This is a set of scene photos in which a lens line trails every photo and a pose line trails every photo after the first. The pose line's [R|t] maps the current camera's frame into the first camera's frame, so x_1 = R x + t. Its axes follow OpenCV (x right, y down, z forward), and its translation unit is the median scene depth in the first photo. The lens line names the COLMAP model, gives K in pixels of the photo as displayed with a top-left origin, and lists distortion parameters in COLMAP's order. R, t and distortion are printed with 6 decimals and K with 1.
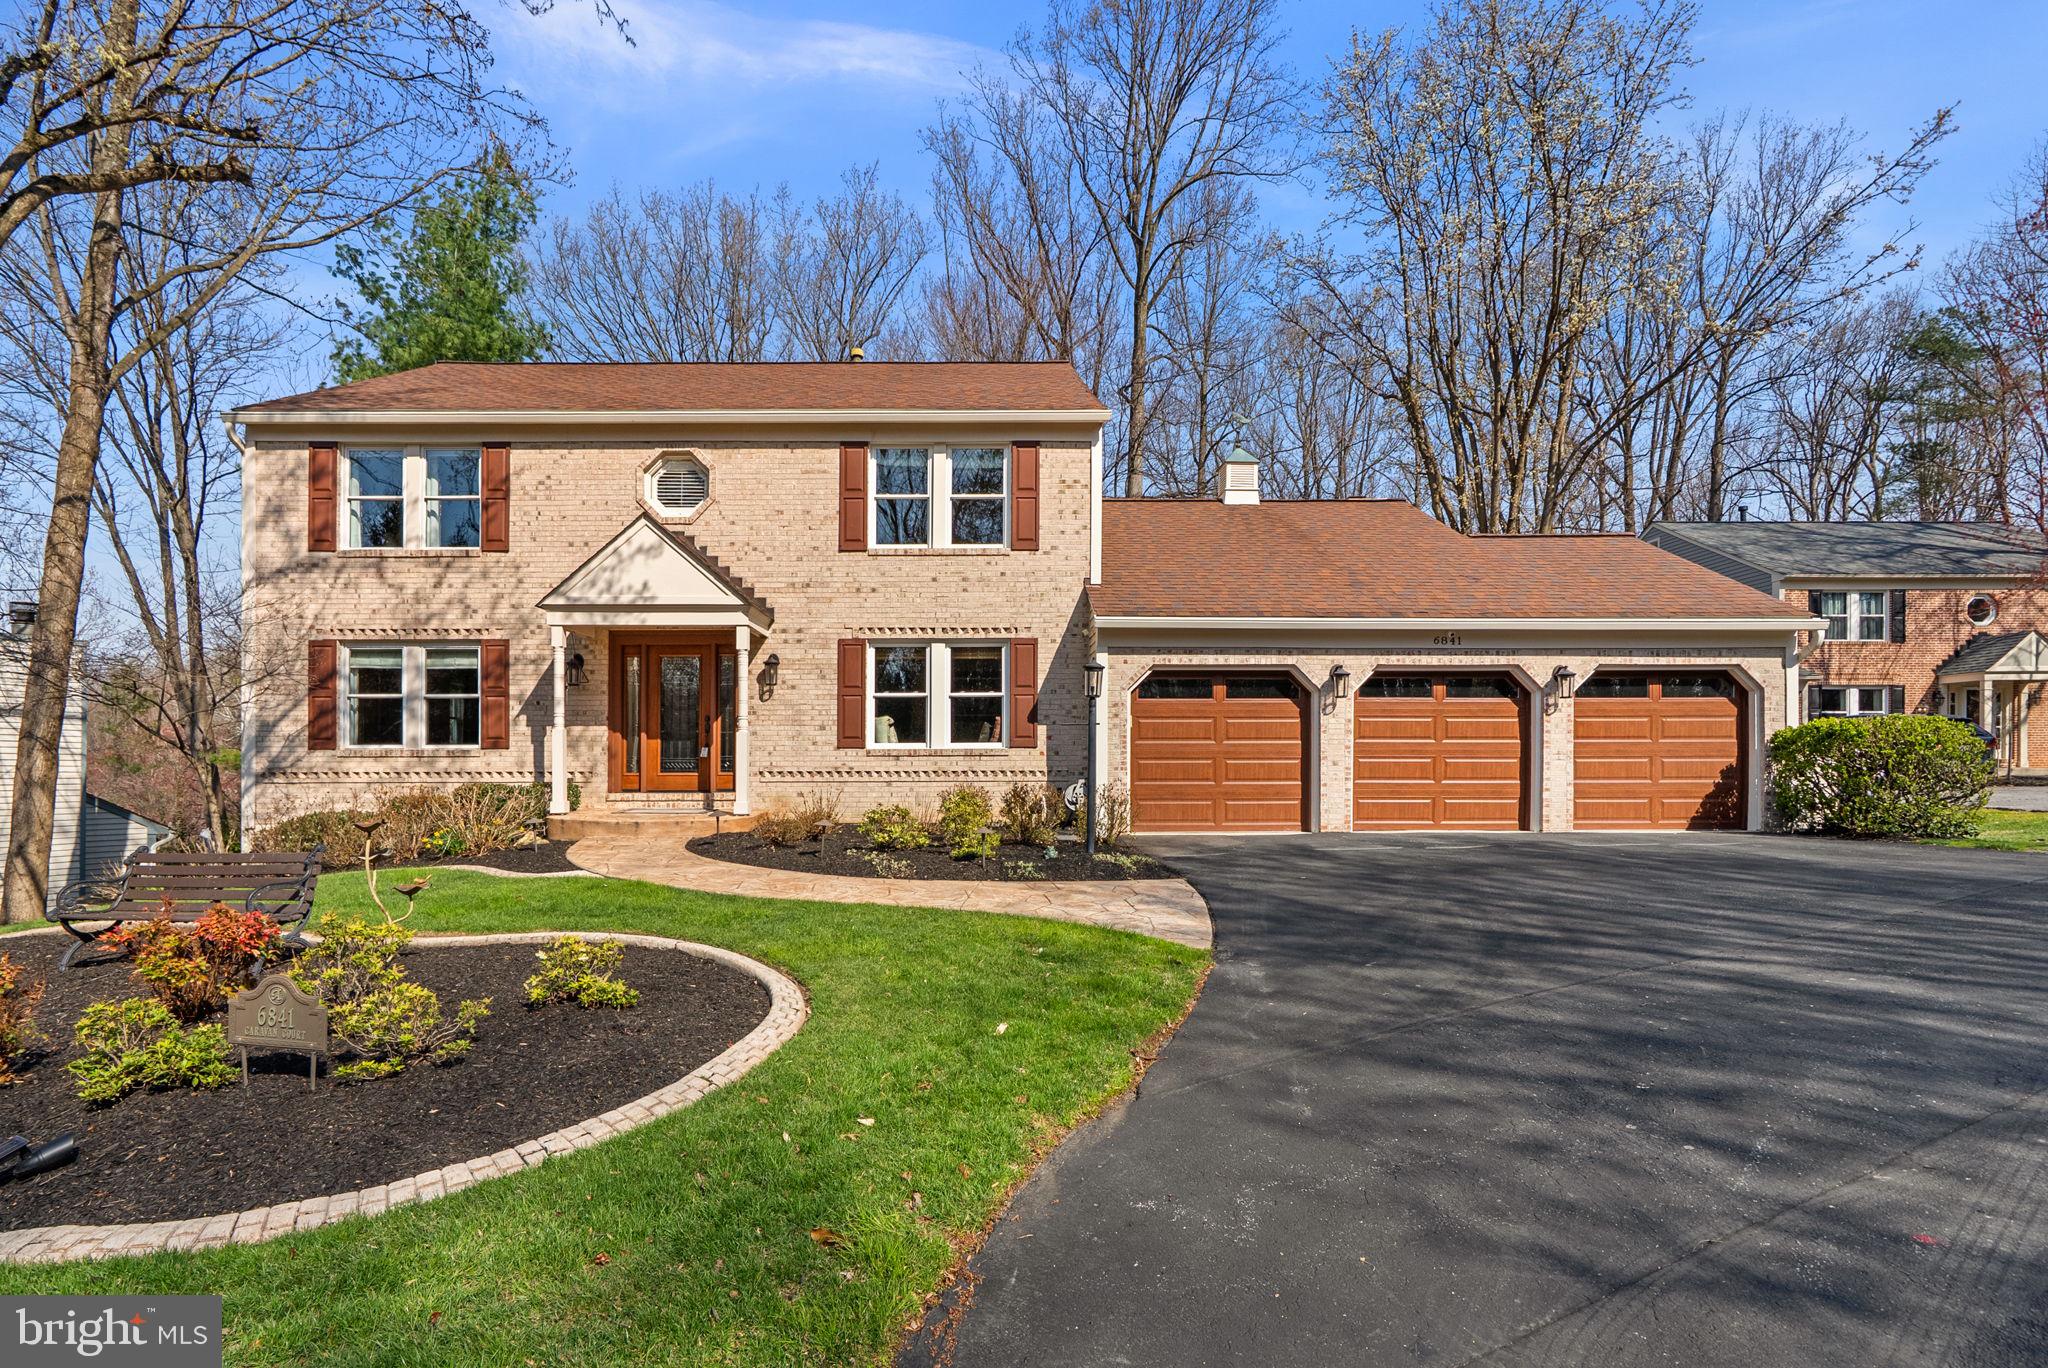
lens RADIAL K [[823.7, 0, 1023.8], [0, 823.7, 717.4], [0, 0, 1]] dist [-0.012671, -0.000610]
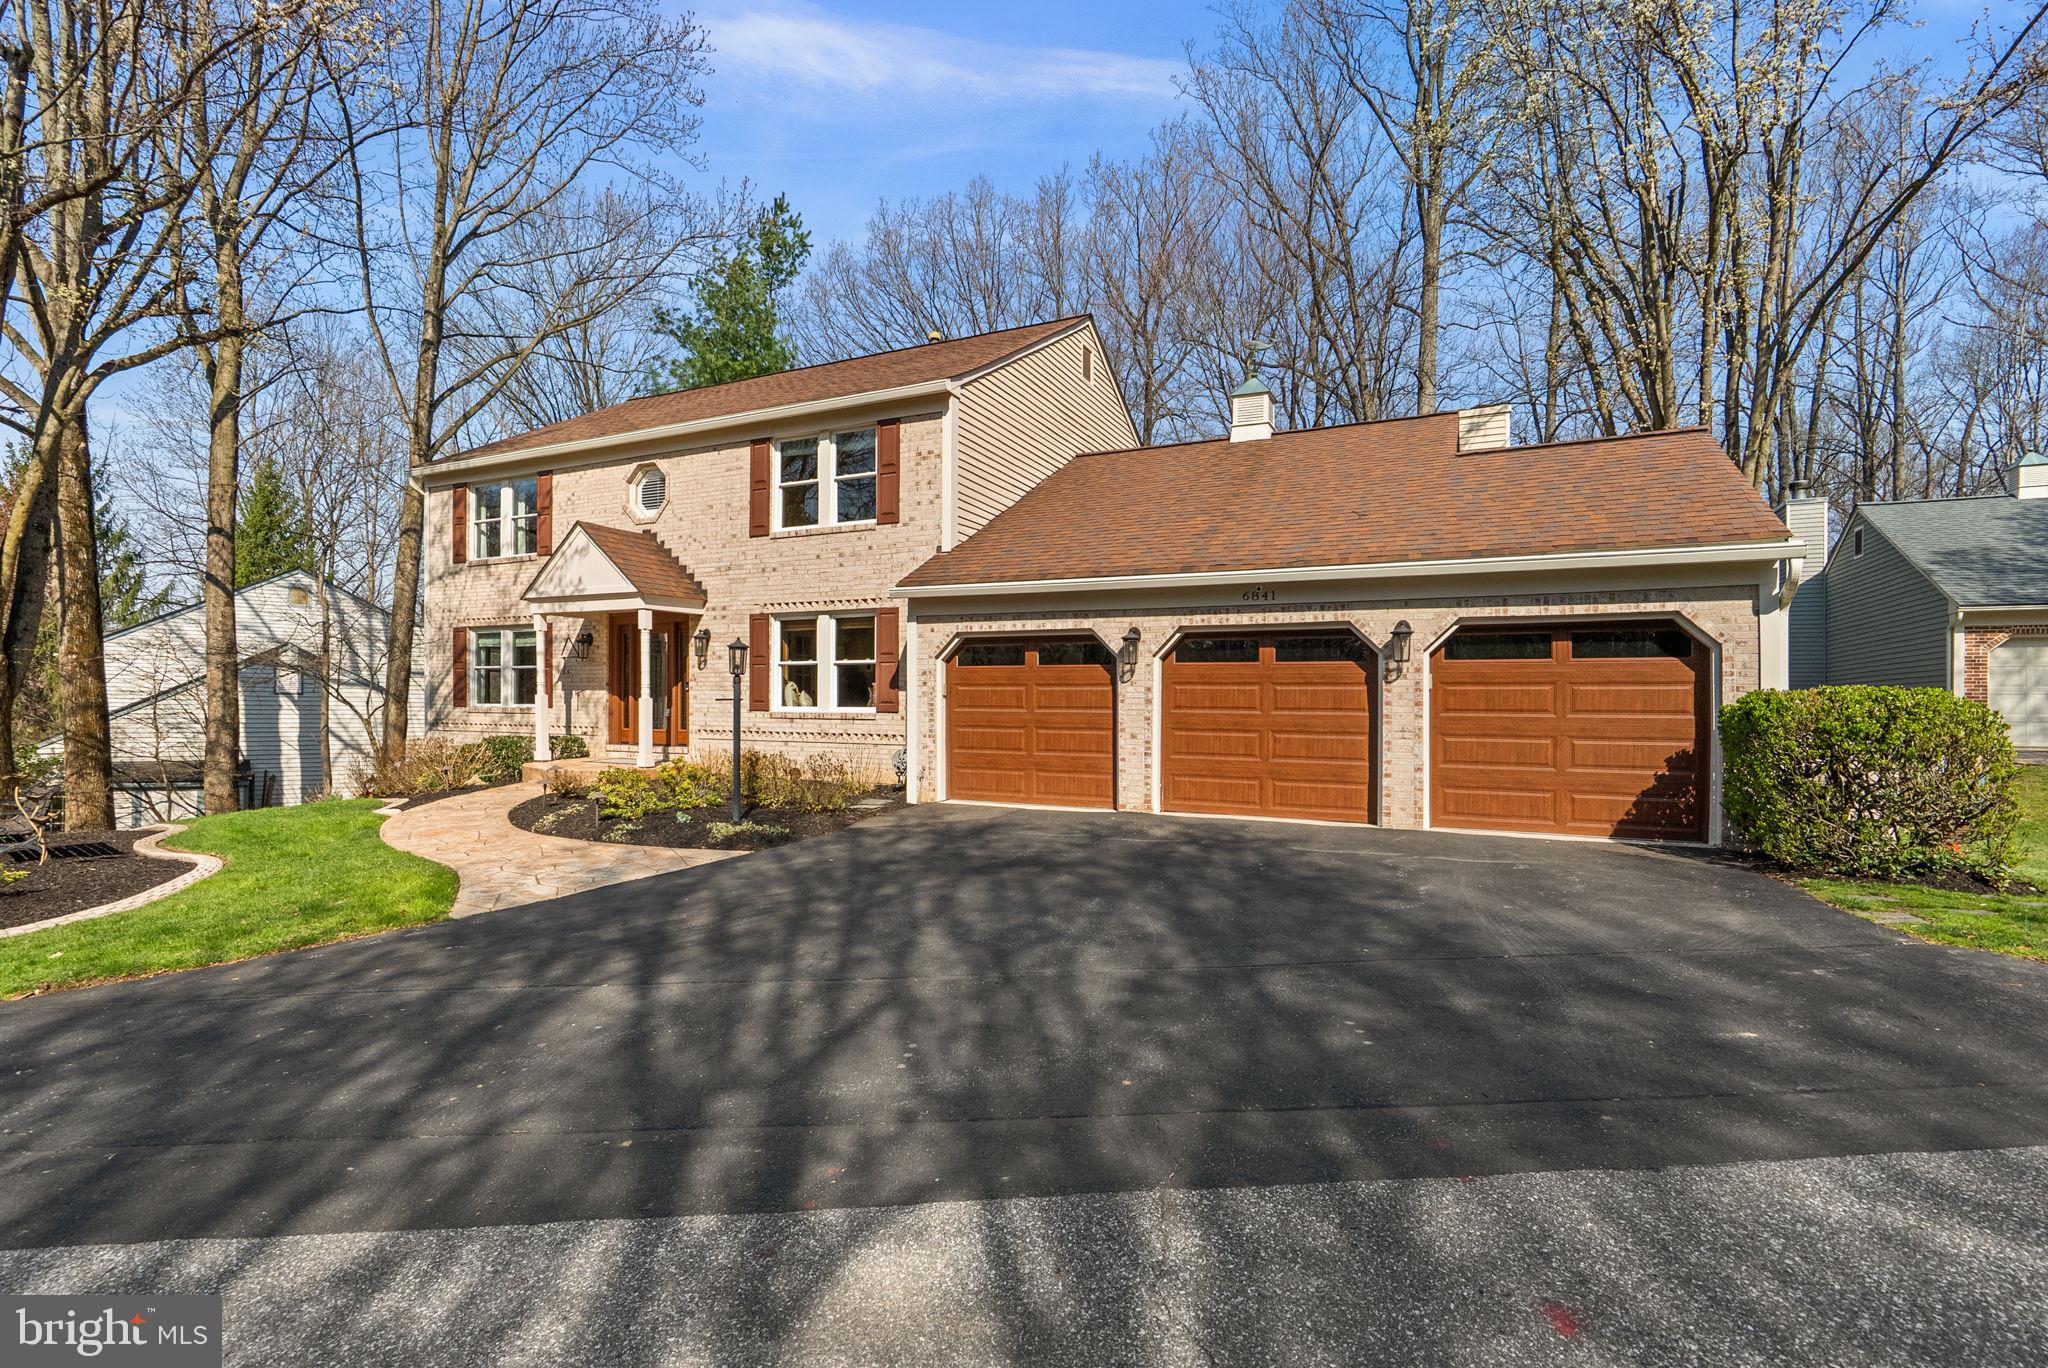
lens RADIAL K [[929.7, 0, 1020.5], [0, 929.7, 693.8], [0, 0, 1]] dist [-0.008119, 0.002654]
pose [[0.899181, 0.006523, -0.437528, 0.671632], [-0.001487, 0.999929, 0.011852, -0.001499], [0.437574, -0.010007, 0.899127, 0.008410]]
